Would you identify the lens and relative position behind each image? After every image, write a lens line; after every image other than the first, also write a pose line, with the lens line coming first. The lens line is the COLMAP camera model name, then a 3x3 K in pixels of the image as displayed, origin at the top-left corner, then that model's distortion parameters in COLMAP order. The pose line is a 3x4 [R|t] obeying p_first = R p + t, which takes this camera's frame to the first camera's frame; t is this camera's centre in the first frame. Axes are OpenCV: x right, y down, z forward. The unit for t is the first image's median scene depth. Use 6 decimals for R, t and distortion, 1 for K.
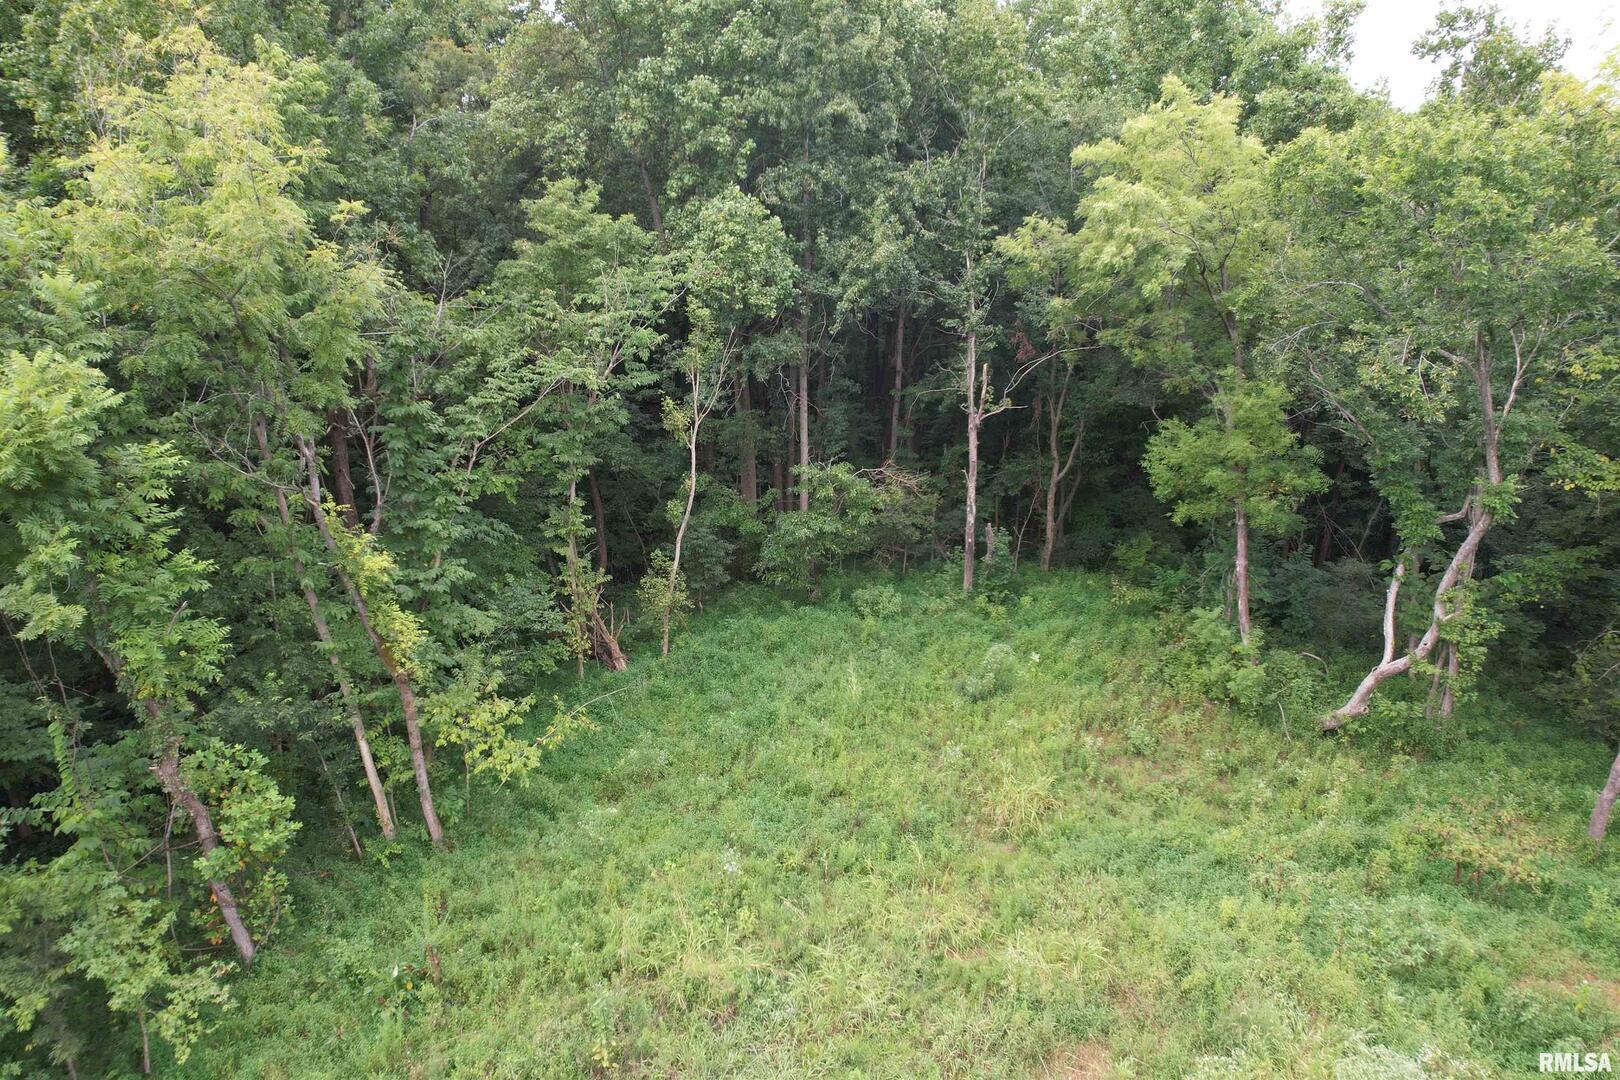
lens RADIAL K [[1037.0, 0, 815.6], [0, 1037.0, 537.2], [0, 0, 1]] dist [-0.064399, 0.061251]
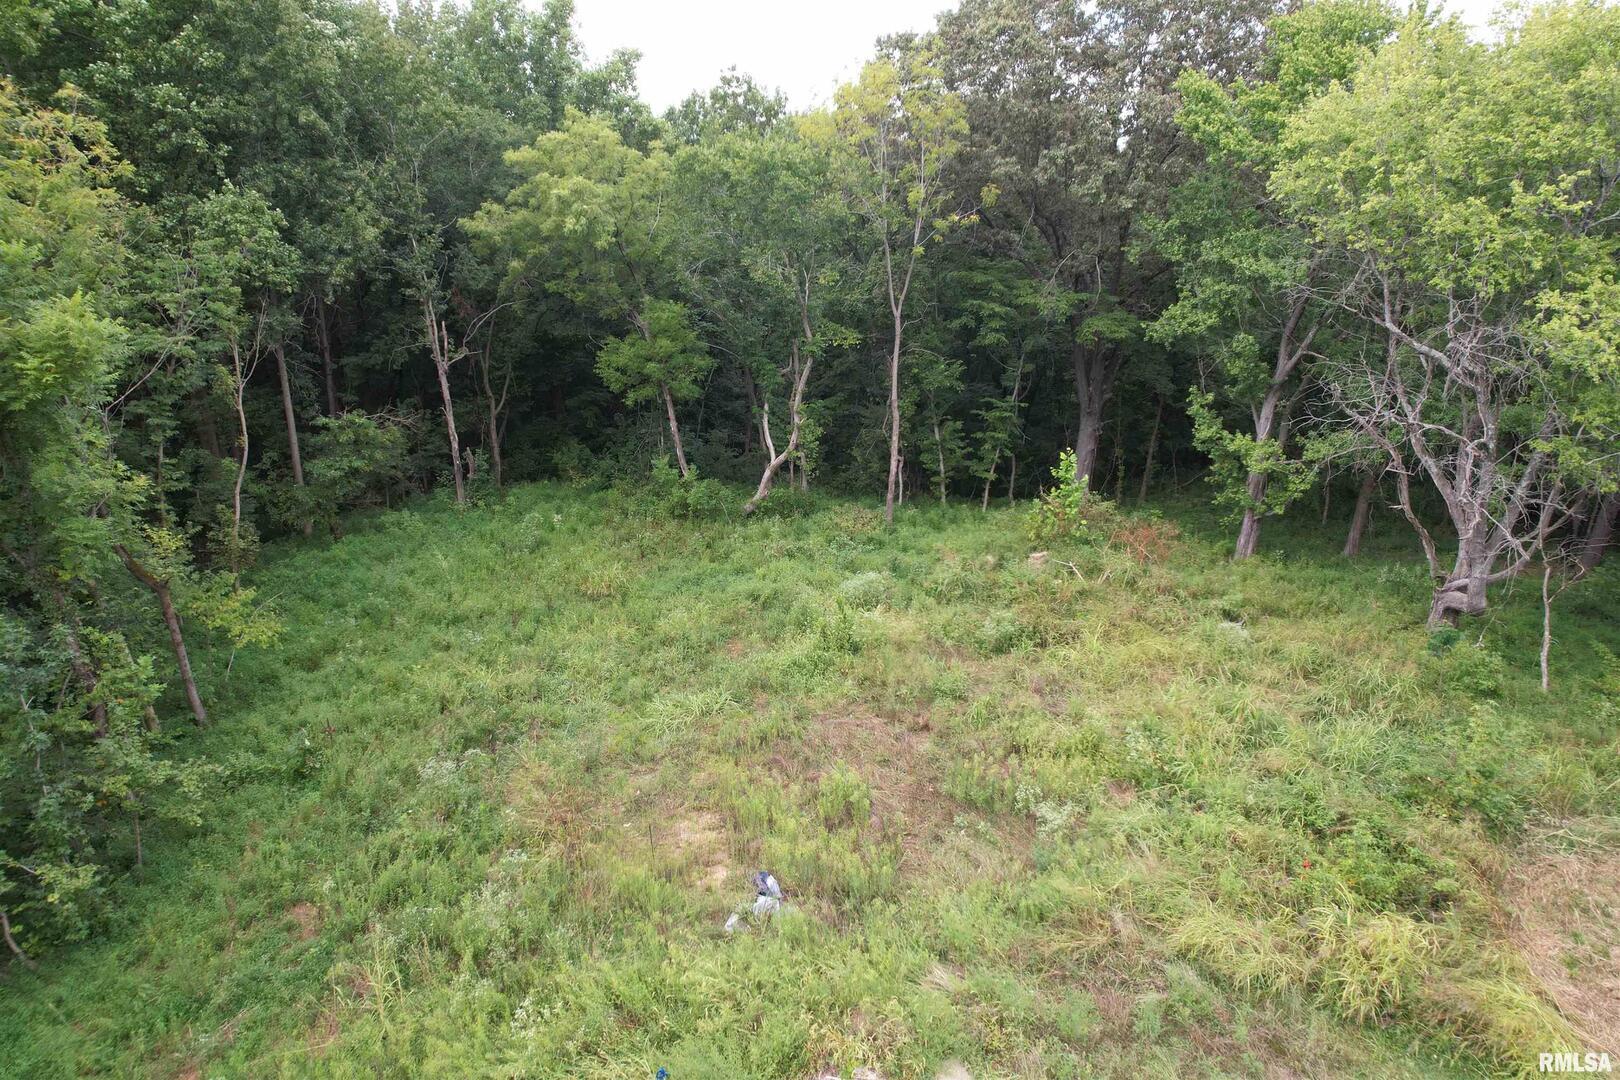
lens RADIAL K [[1037.0, 0, 808.0], [0, 1037.0, 537.0], [0, 0, 1]] dist [-0.064399, 0.061251]
pose [[0.758296, -0.213185, 0.616067, -0.373821], [0.210581, 0.974459, 0.078008, 0.098663], [-0.616963, 0.070579, 0.783821, -0.282705]]
